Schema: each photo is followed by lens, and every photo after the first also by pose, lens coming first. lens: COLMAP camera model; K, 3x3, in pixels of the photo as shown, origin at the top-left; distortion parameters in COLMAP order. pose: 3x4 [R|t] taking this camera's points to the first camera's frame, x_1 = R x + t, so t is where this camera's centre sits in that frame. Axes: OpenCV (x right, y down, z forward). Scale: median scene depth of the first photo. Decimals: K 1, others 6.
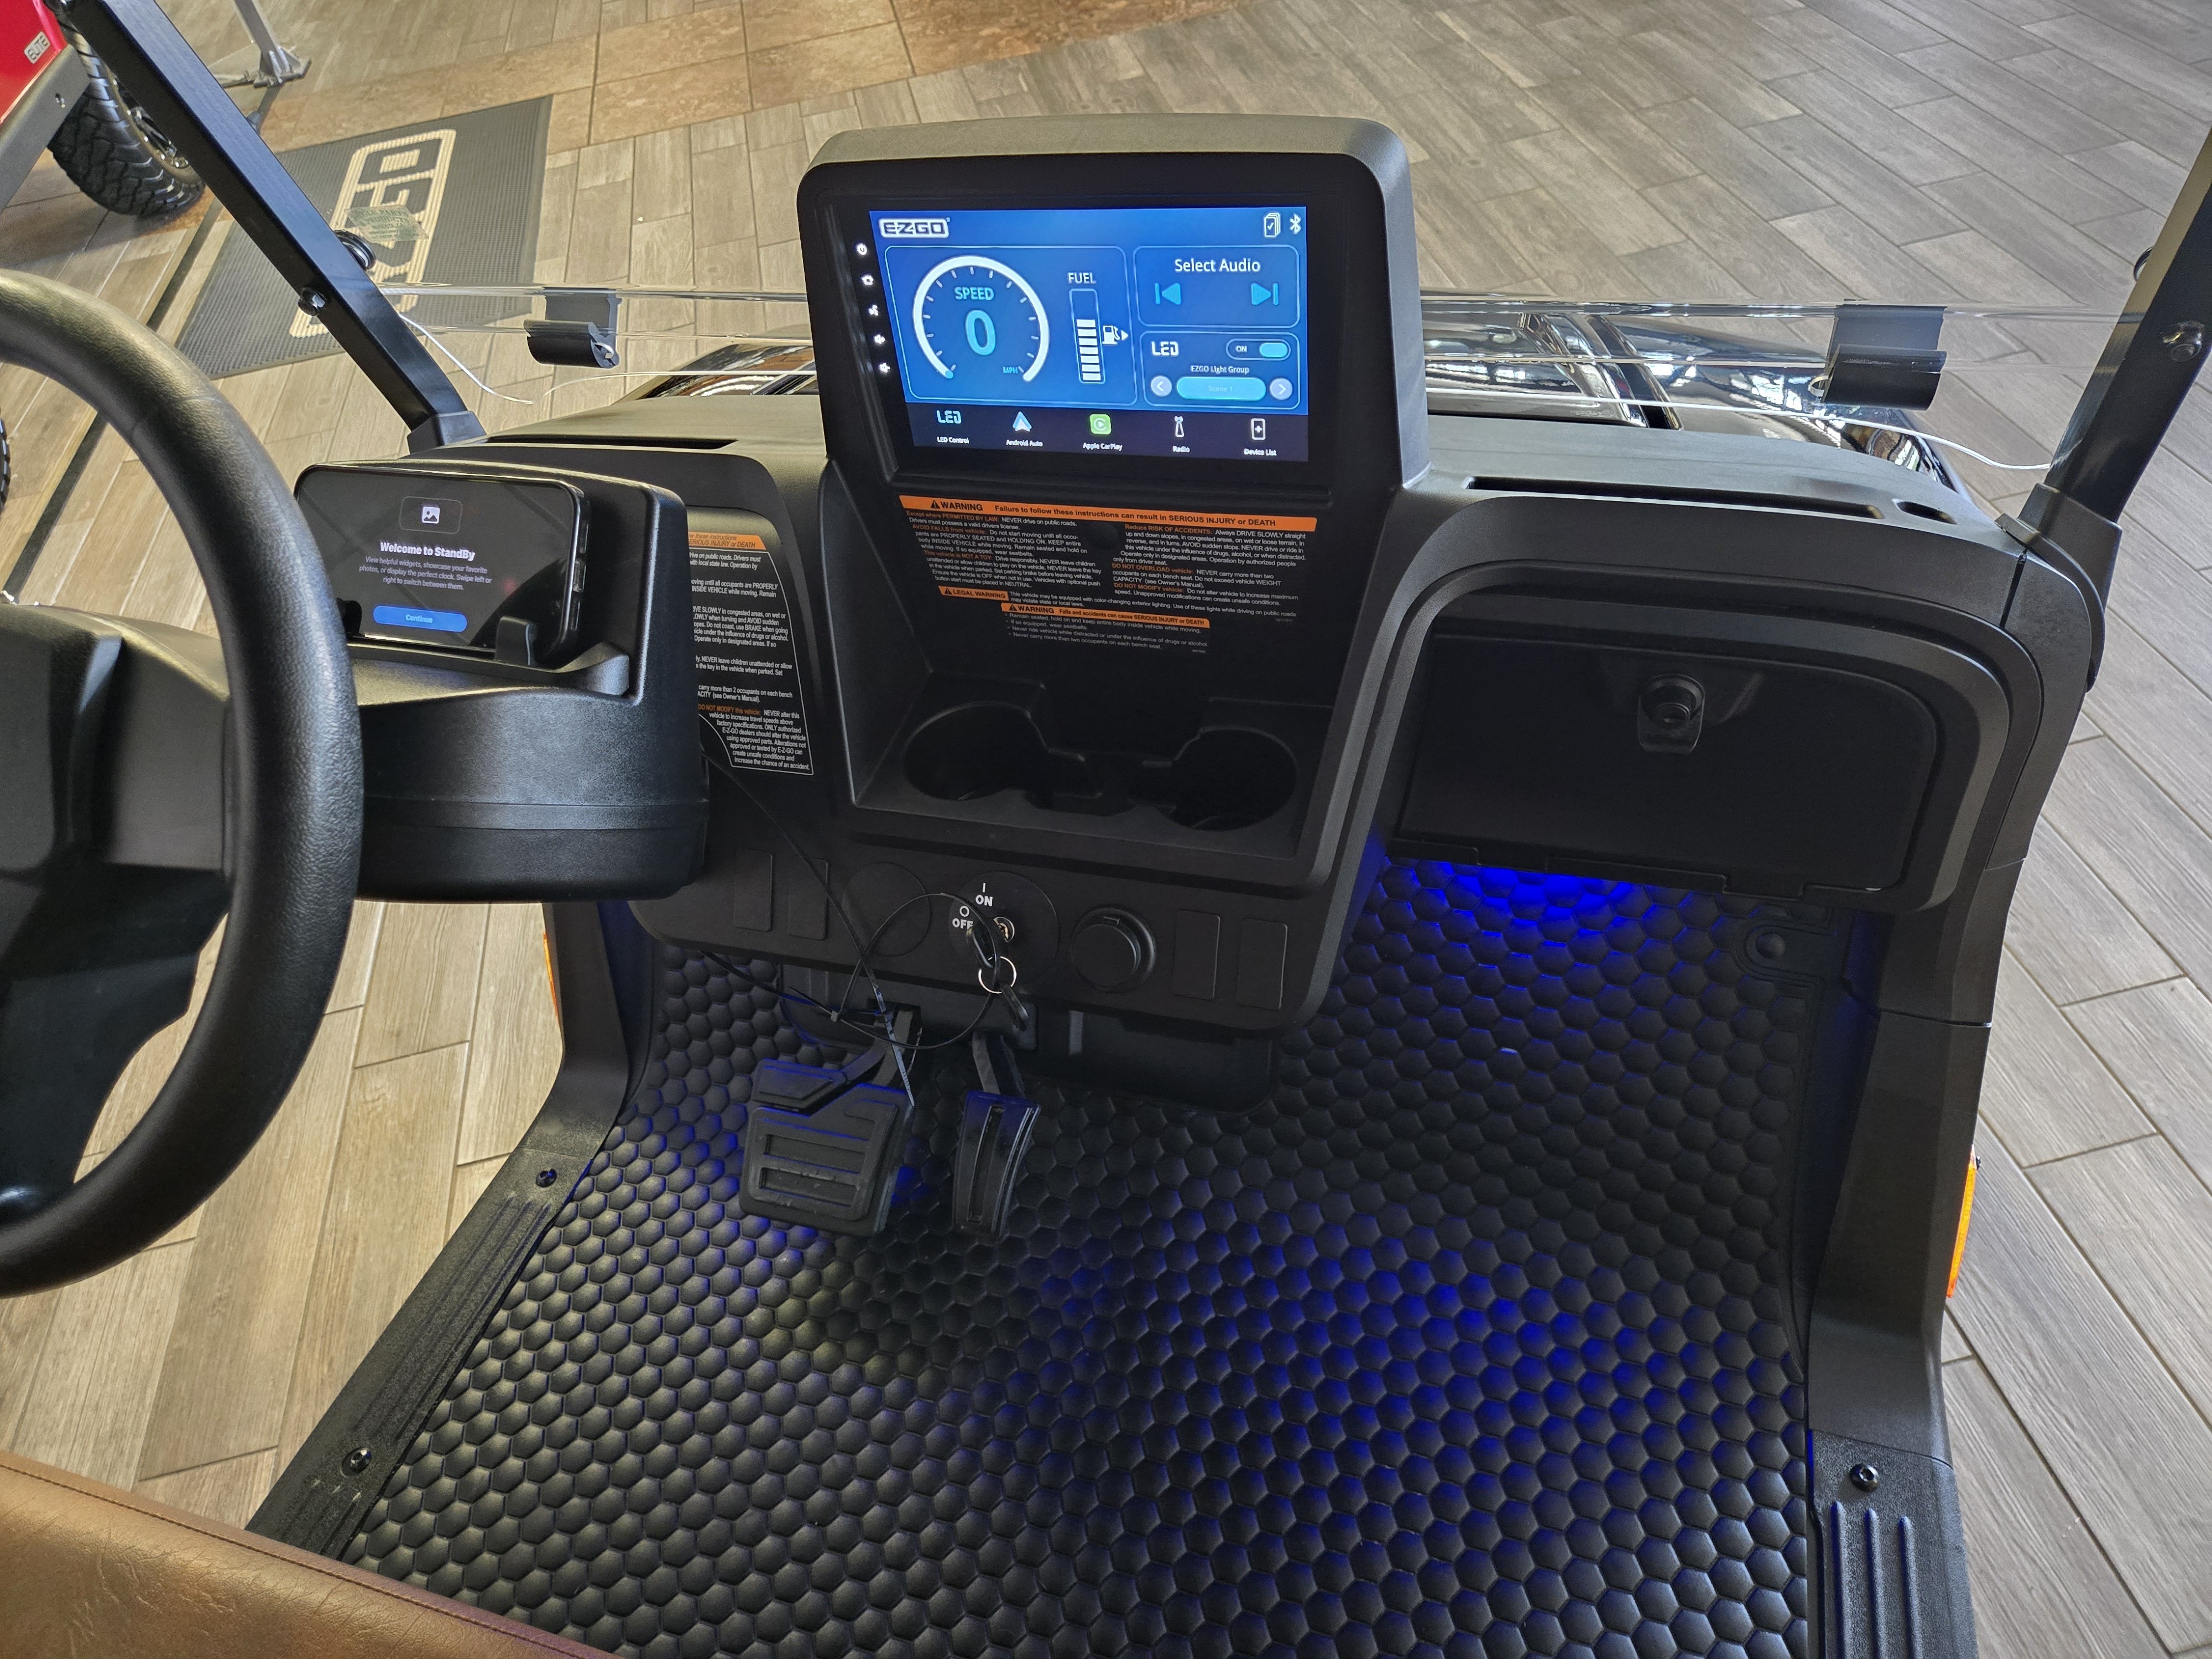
lens RADIAL K [[1476.2, 0, 1090.4], [0, 1476.2, 820.6], [0, 0, 1]] dist [0.071551, -0.071668]
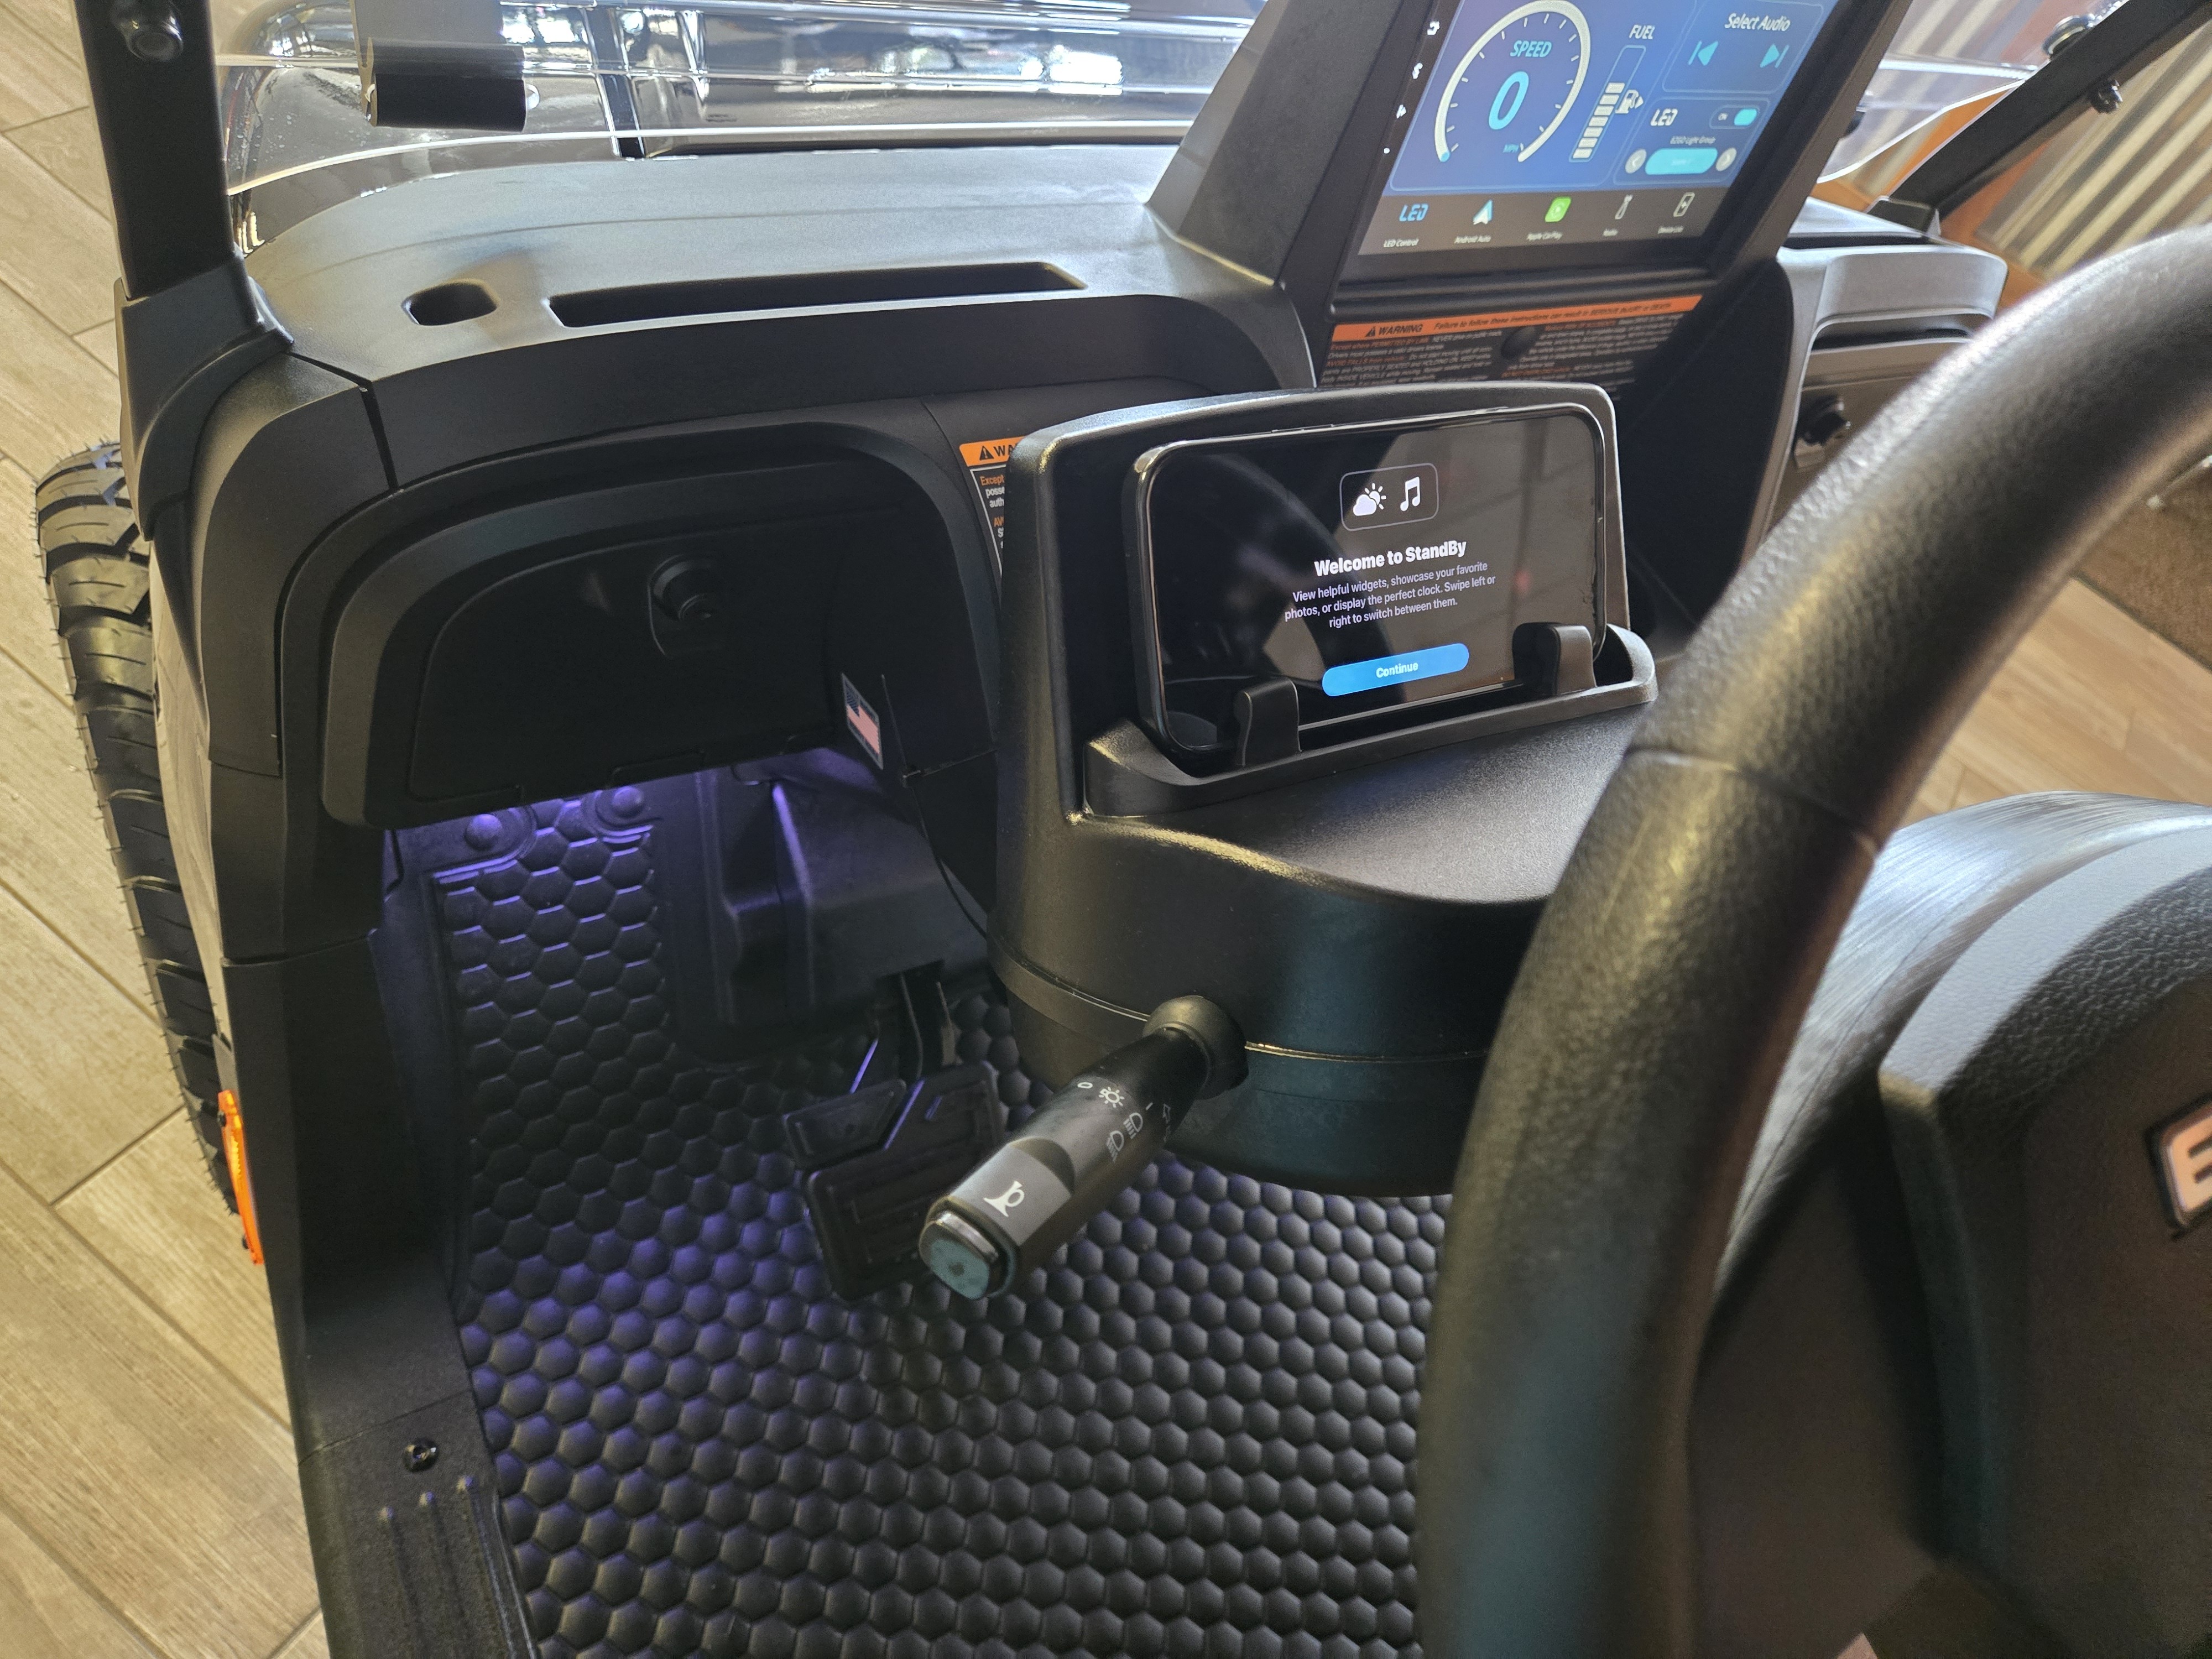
lens RADIAL K [[1476.2, 0, 1090.4], [0, 1476.2, 820.6], [0, 0, 1]] dist [0.071551, -0.071668]
pose [[0.631166, -0.364229, 0.684812, -0.973437], [0.194736, 0.929022, 0.314636, -0.294949], [-0.750805, -0.065230, 0.657295, 0.689711]]
